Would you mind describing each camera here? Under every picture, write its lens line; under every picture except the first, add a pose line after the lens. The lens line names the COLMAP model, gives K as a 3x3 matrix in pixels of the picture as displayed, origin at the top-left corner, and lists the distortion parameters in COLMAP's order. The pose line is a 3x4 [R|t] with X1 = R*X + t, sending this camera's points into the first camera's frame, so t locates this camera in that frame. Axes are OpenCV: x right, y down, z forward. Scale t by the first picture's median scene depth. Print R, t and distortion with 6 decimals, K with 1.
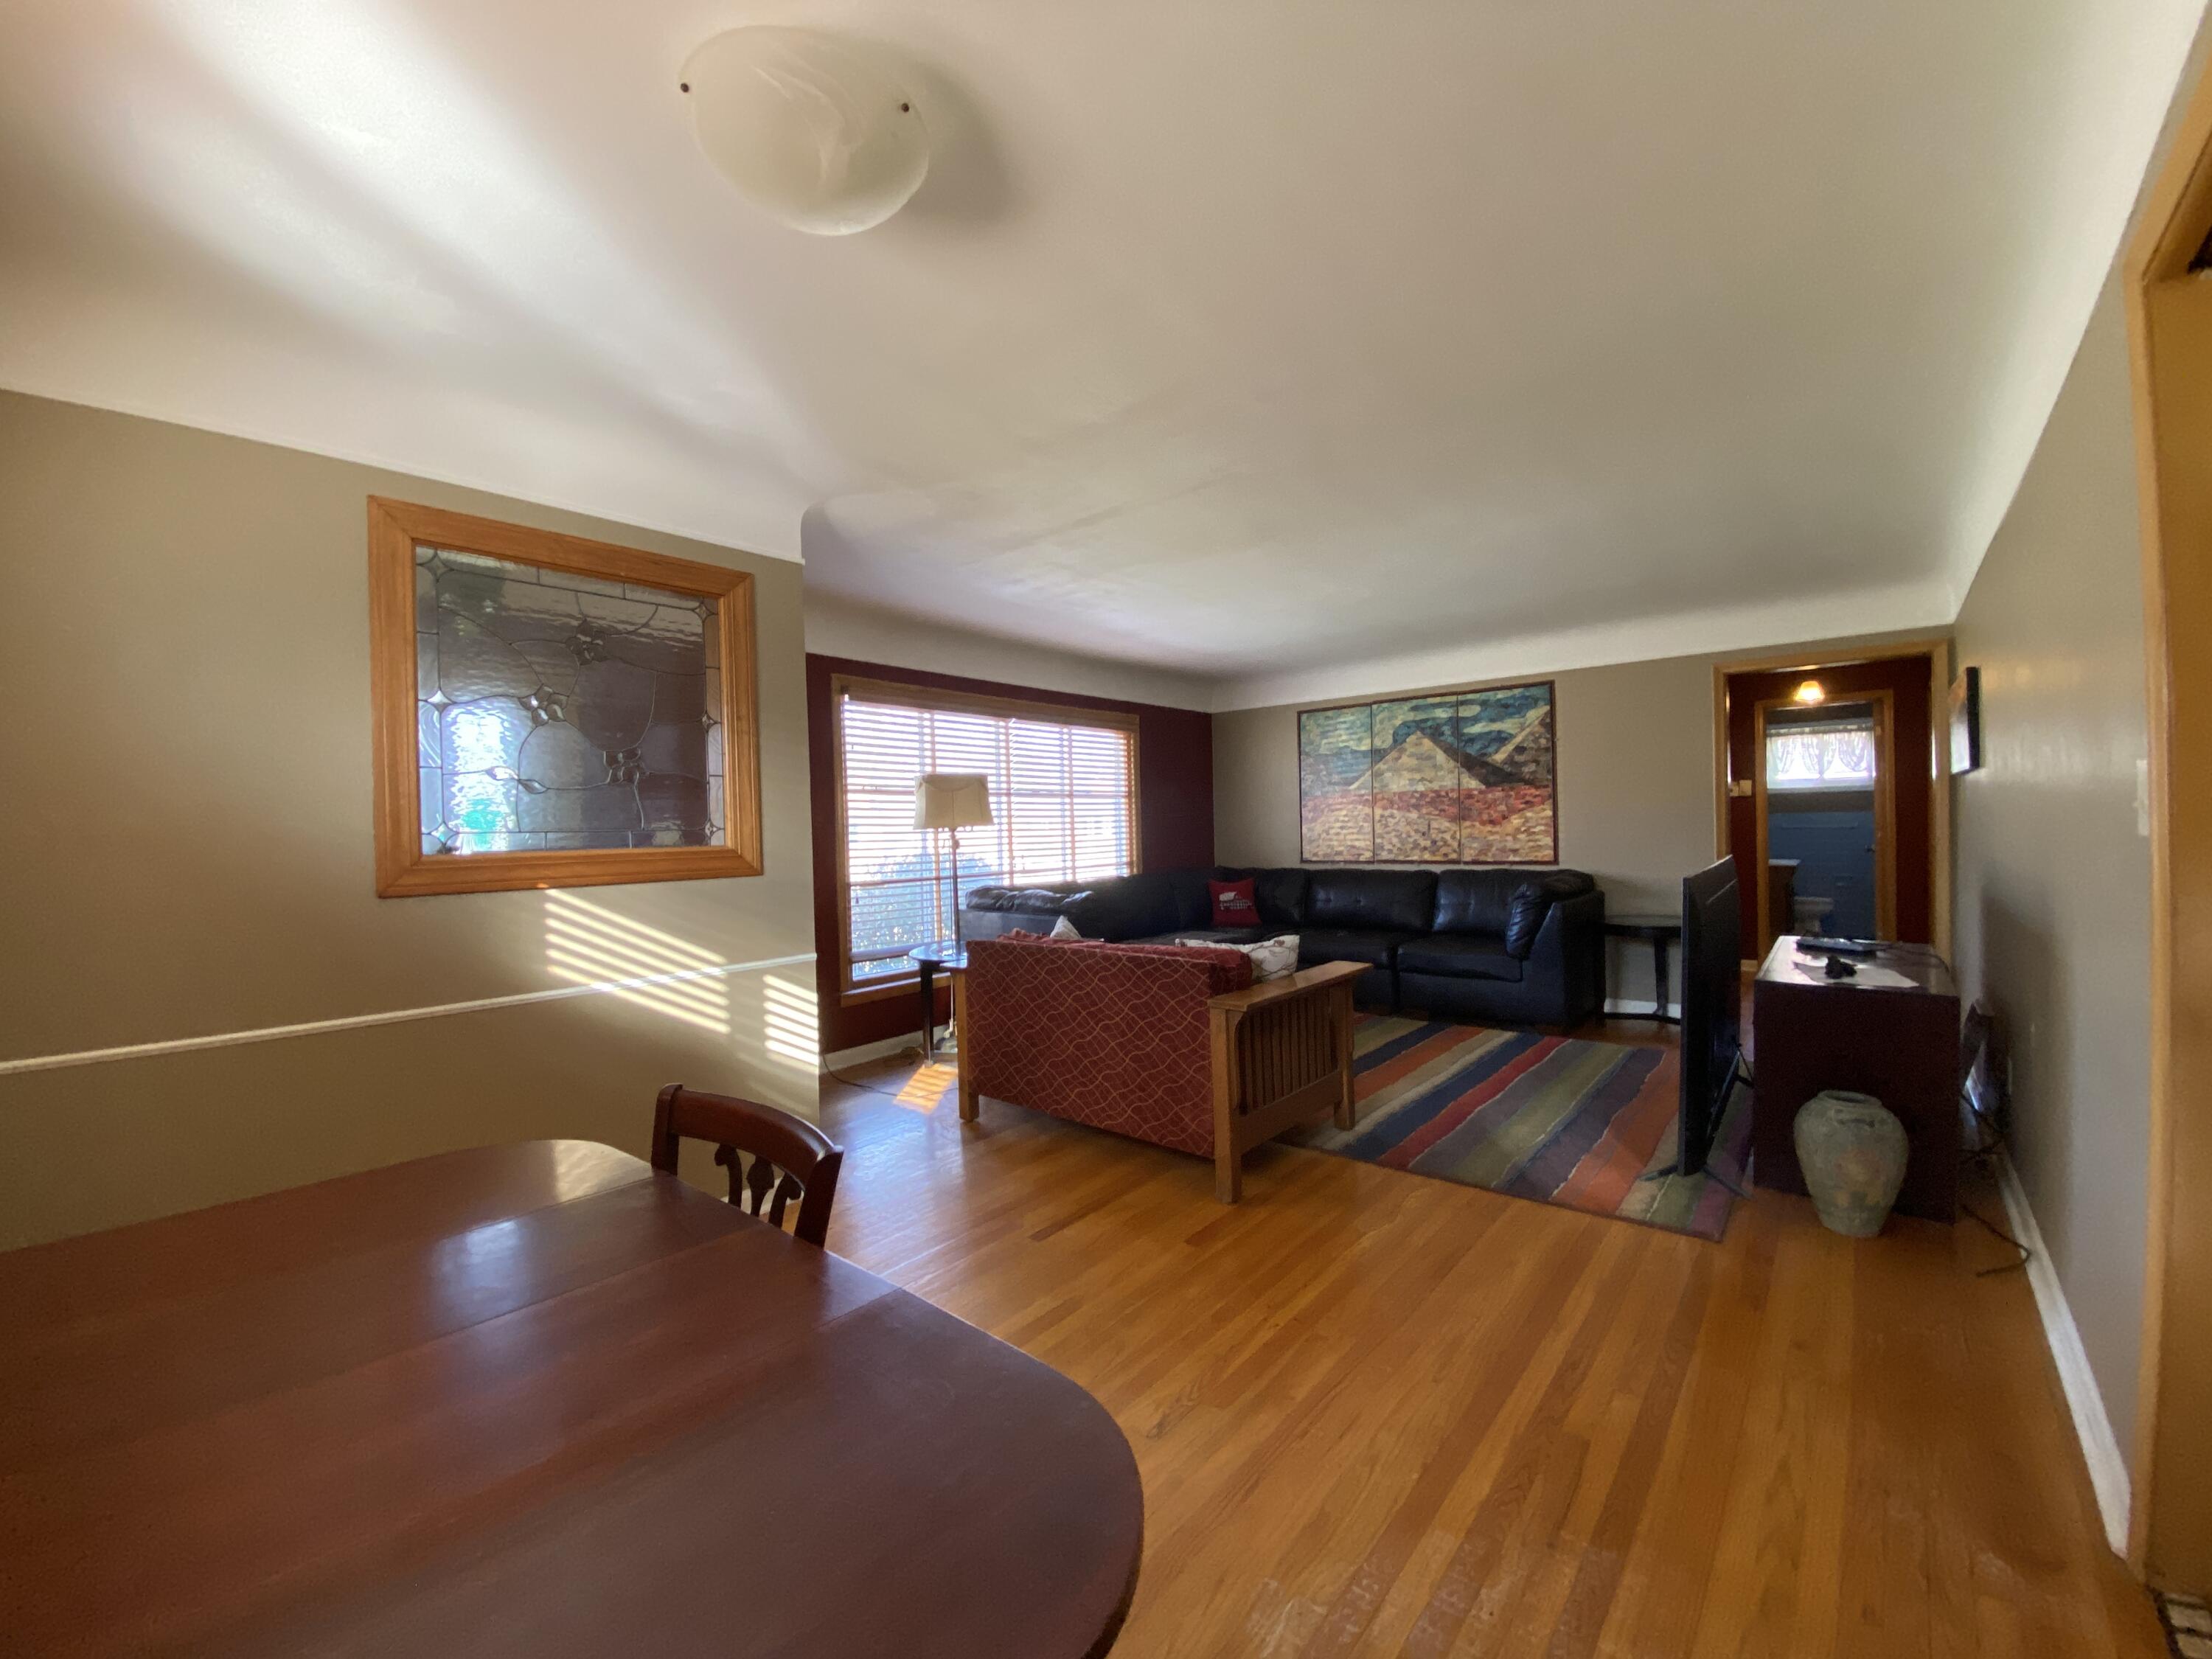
lens RADIAL K [[893.4, 0, 1097.6], [0, 893.4, 844.2], [0, 0, 1]] dist [0.004147, -0.011704]
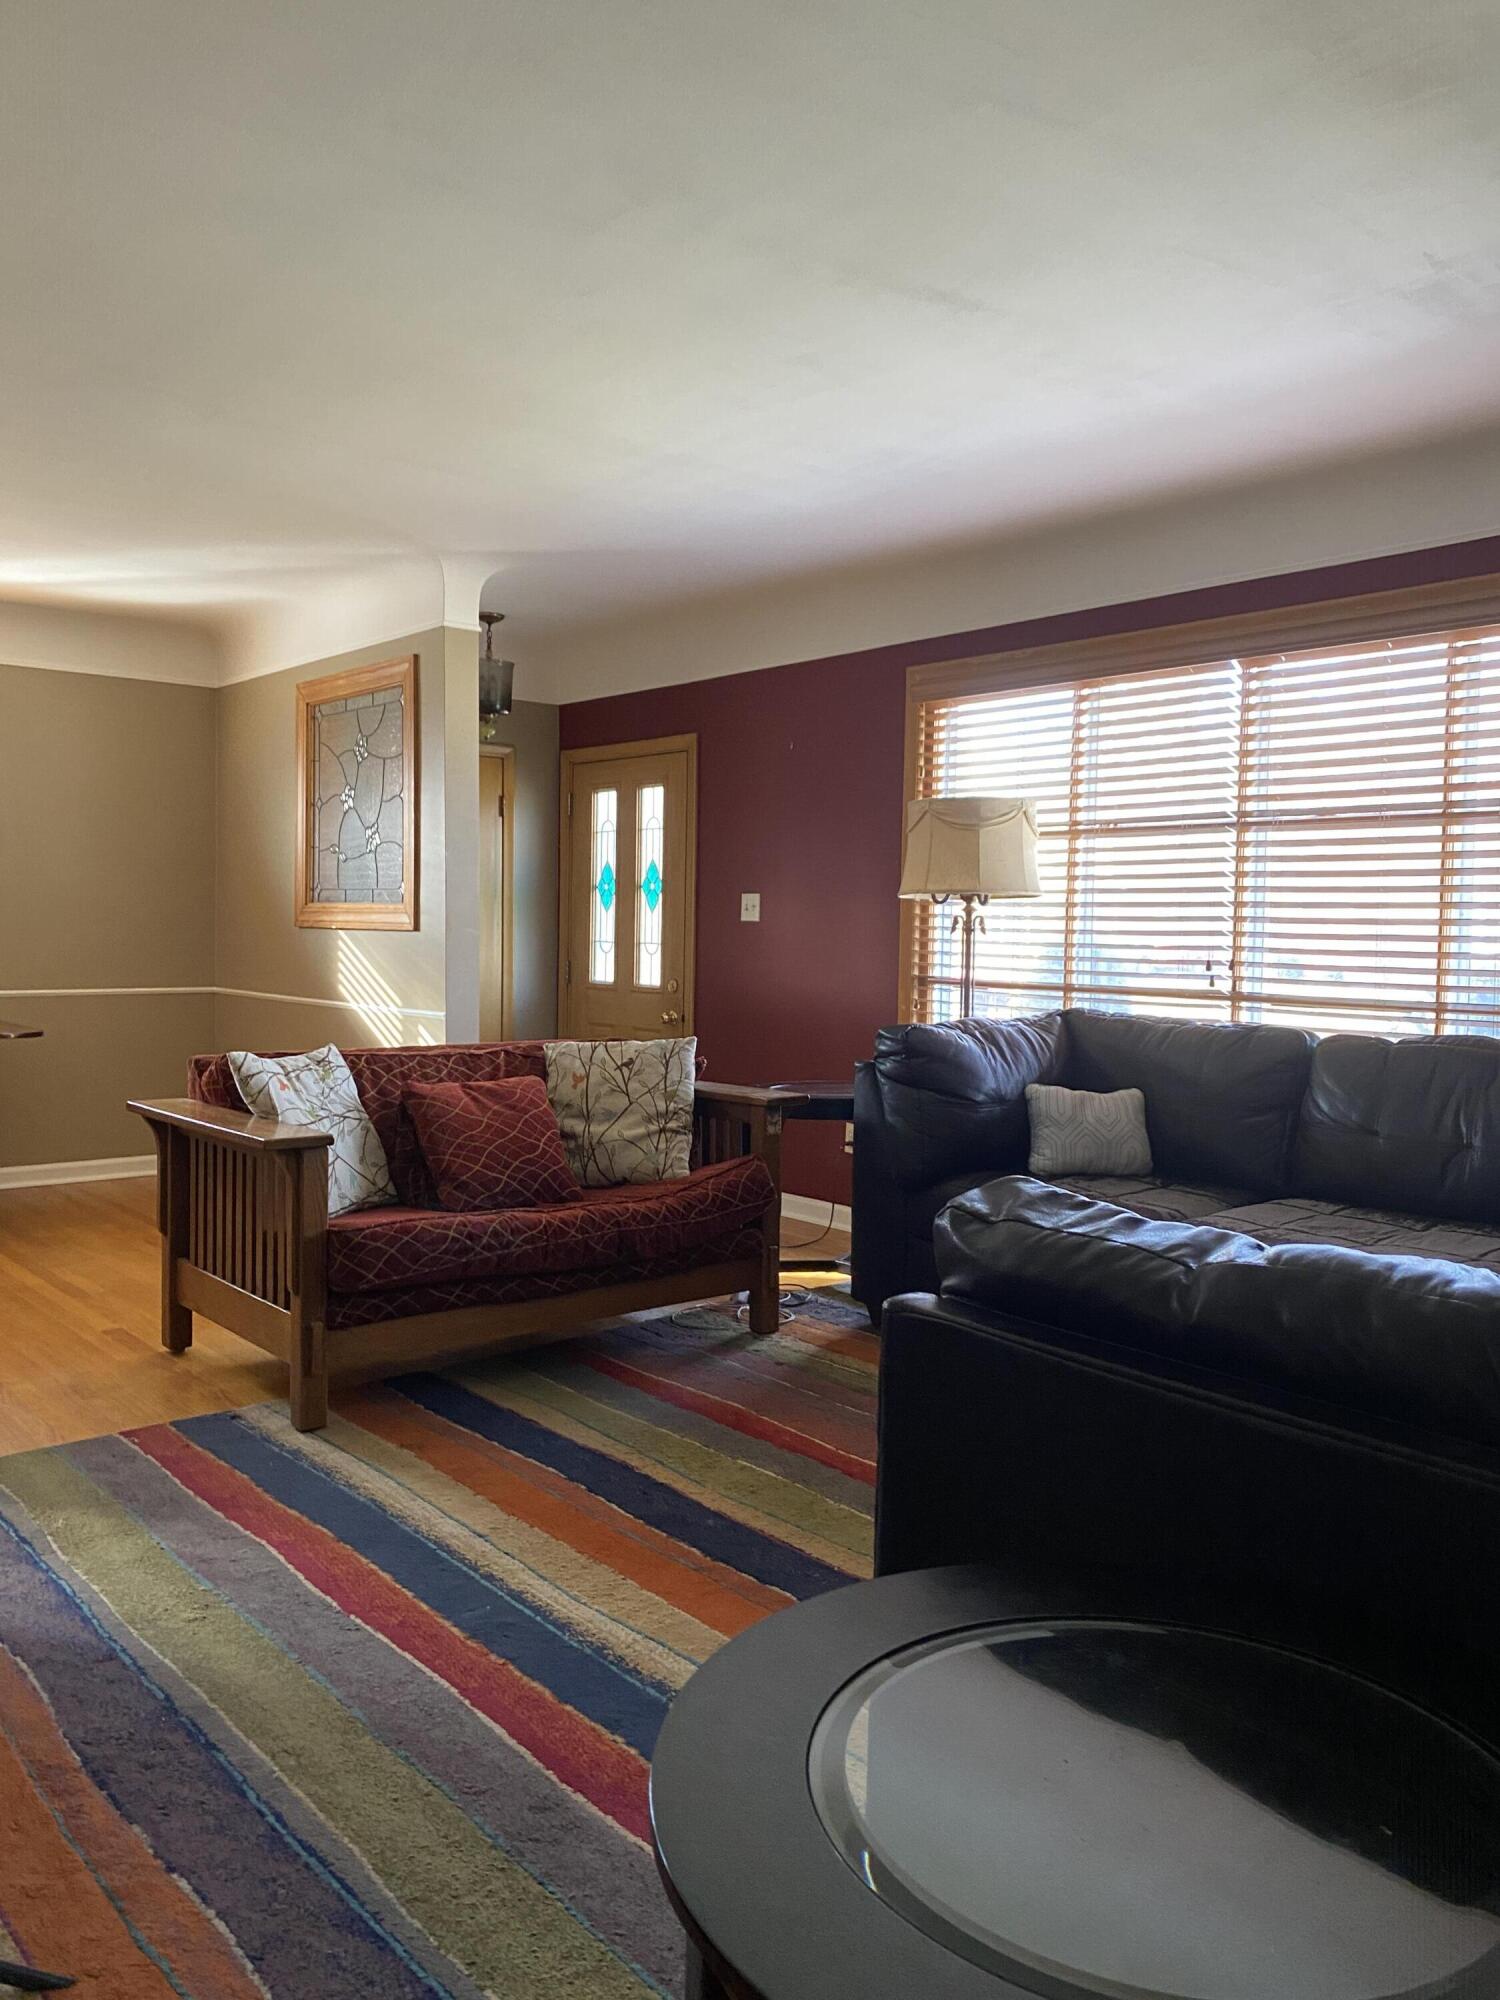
lens RADIAL K [[1502.7, 0, 737.3], [0, 1502.7, 977.1], [0, 0, 1]] dist [0.038297, -0.061407]
pose [[-0.151761, 0.053222, -0.986983, 0.865530], [-0.032463, 0.997742, 0.058793, -0.018648], [0.987884, 0.040963, -0.149690, 1.049093]]
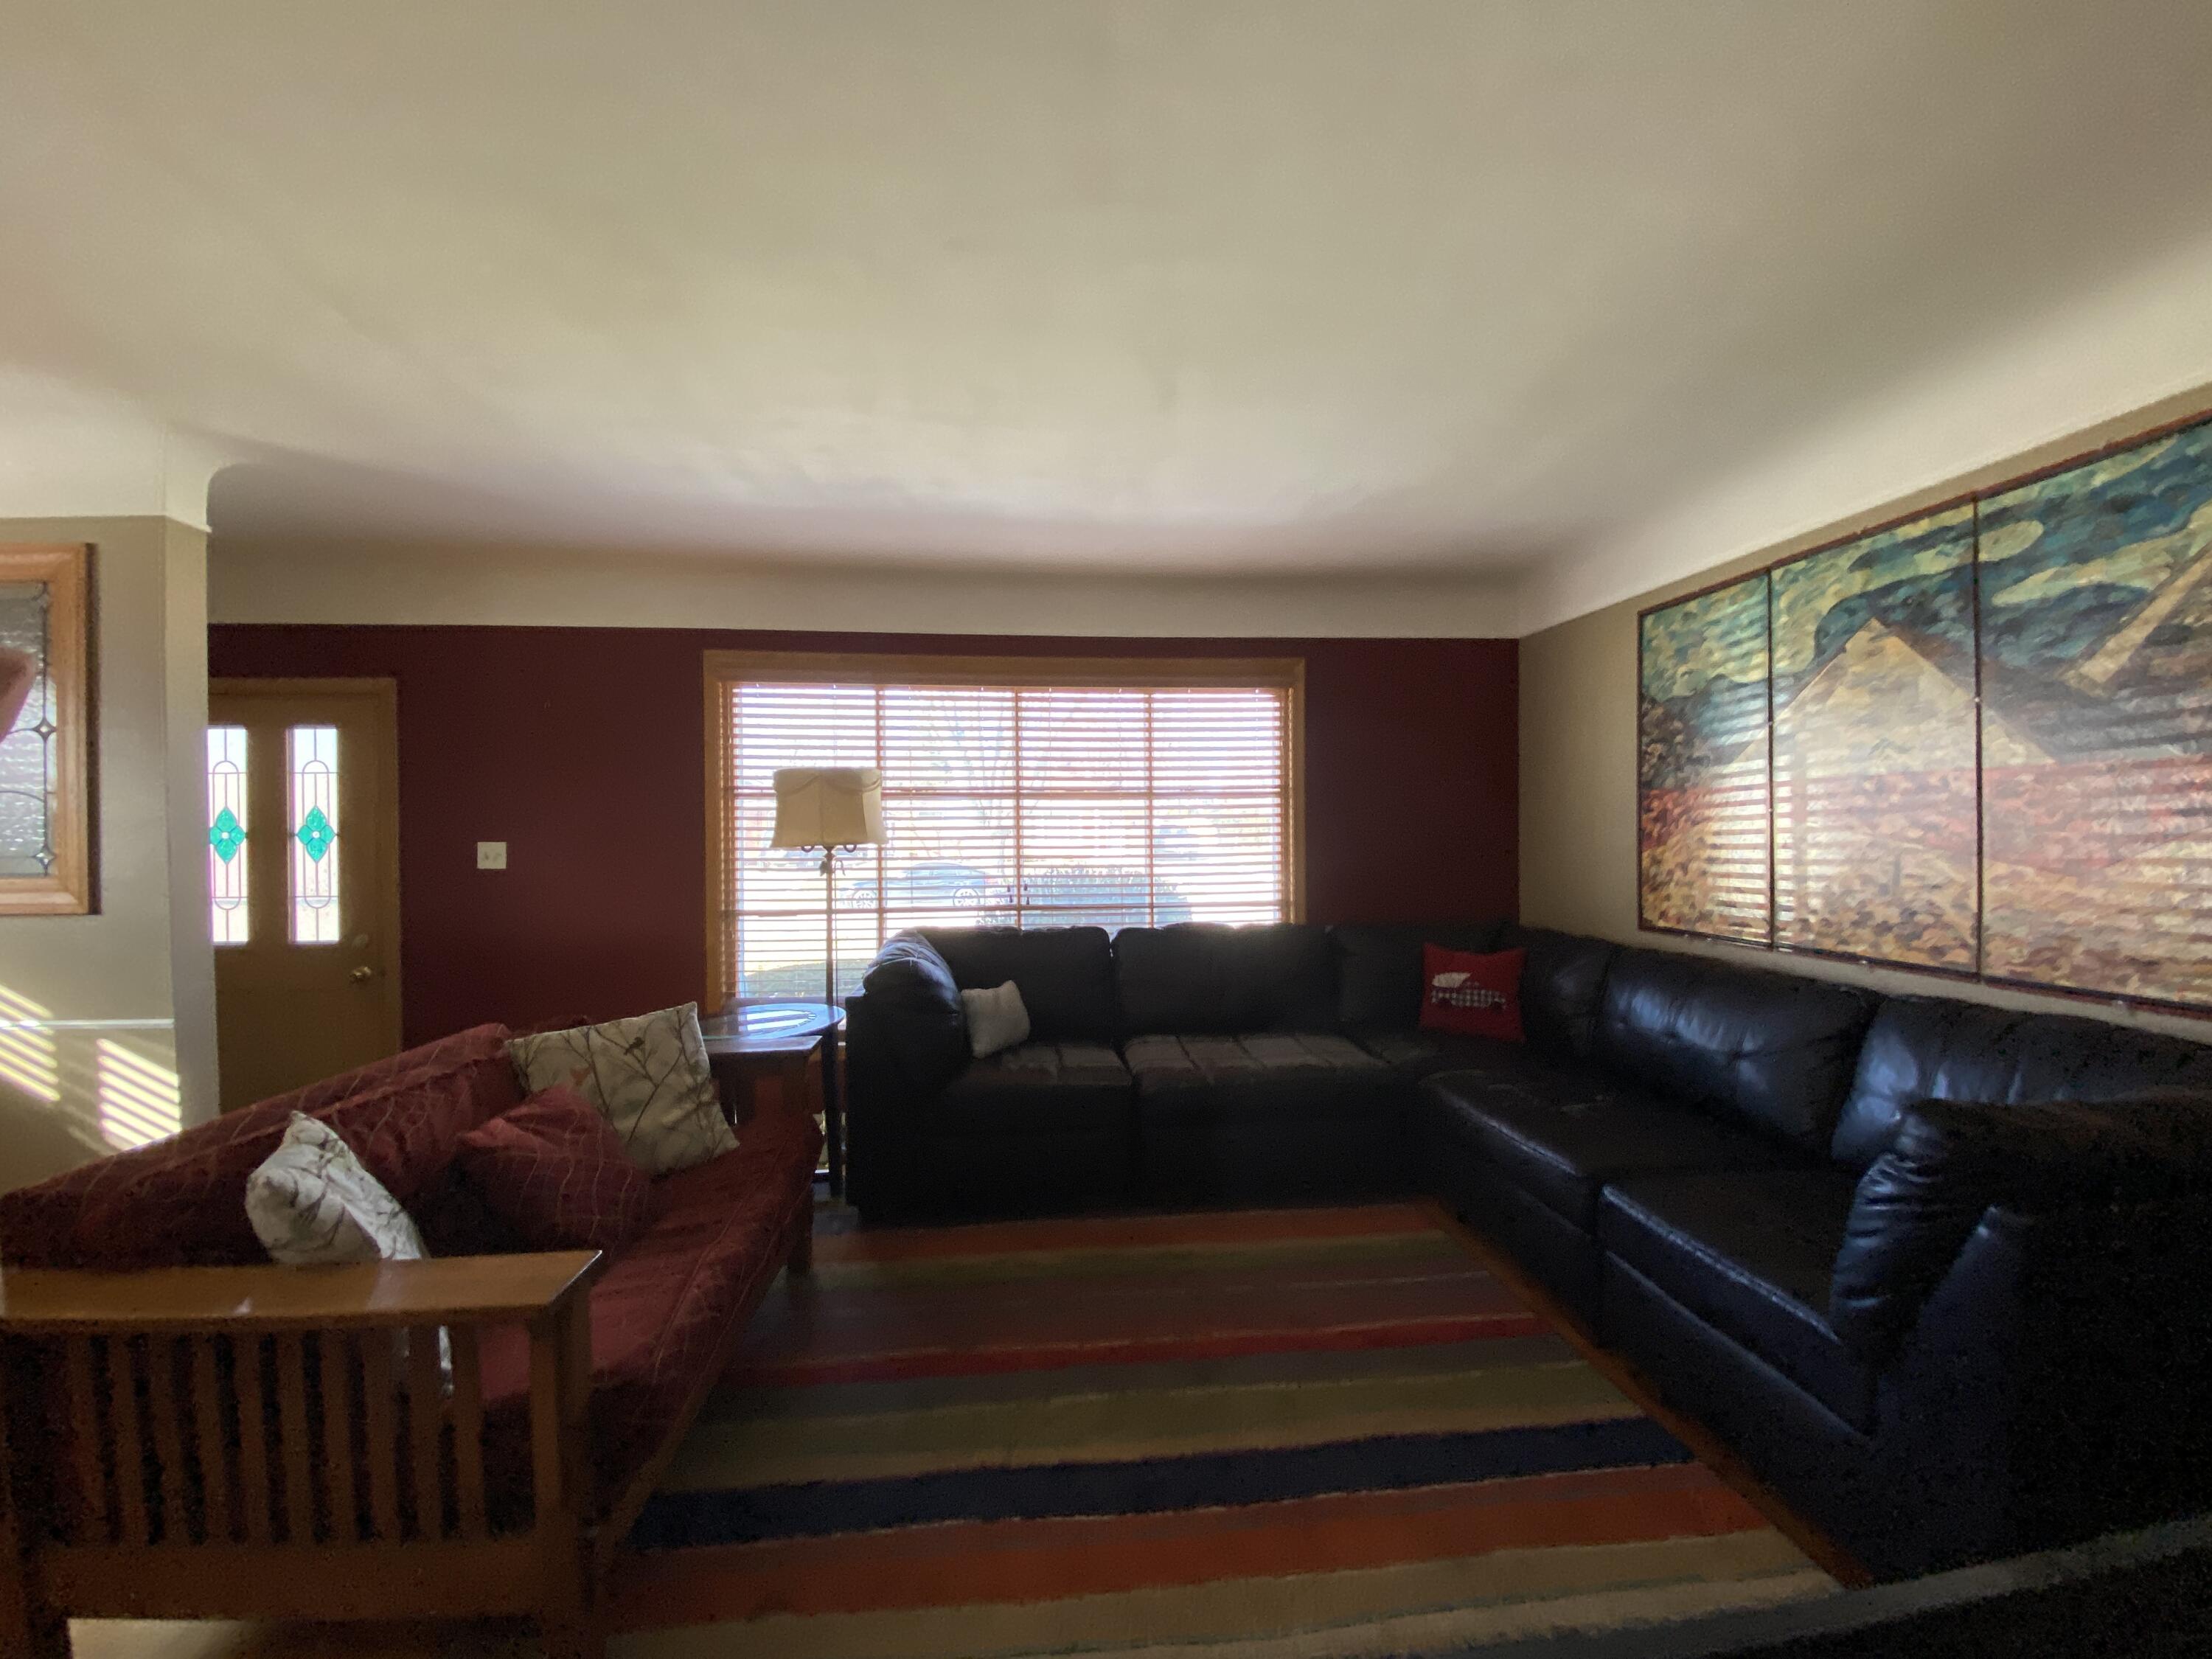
lens RADIAL K [[893.4, 0, 1112.0], [0, 893.4, 840.2], [0, 0, 1]] dist [0.004147, -0.011704]
pose [[0.721607, 0.027622, -0.691752, 0.526723], [-0.022166, 0.999613, 0.016792, -0.041985], [0.691948, 0.003216, 0.721940, 0.670320]]
